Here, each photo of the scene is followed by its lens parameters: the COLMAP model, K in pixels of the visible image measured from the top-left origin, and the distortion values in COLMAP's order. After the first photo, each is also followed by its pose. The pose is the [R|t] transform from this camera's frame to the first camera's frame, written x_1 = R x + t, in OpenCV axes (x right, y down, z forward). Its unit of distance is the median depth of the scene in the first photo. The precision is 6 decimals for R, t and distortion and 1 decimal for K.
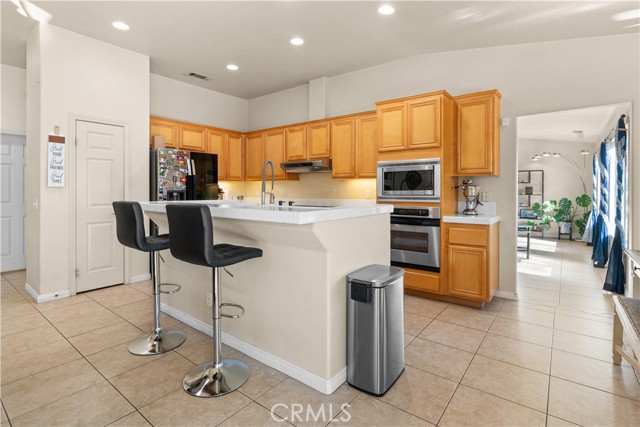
lens RADIAL K [[310.8, 0, 314.7], [0, 310.8, 190.8], [0, 0, 1]] dist [-0.002700, -0.000626]
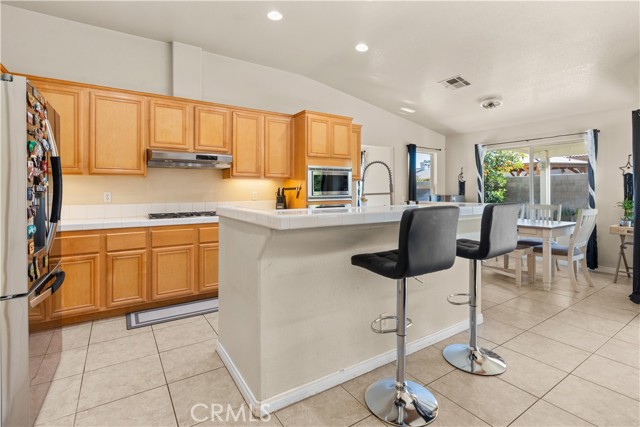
lens RADIAL K [[310.8, 0, 314.7], [0, 310.8, 190.8], [0, 0, 1]] dist [-0.002700, -0.000626]
pose [[0.318987, -0.004308, 0.947749, -0.843011], [0.002649, 0.999990, 0.003654, -0.006965], [-0.947755, 0.001345, 0.318995, 0.641717]]
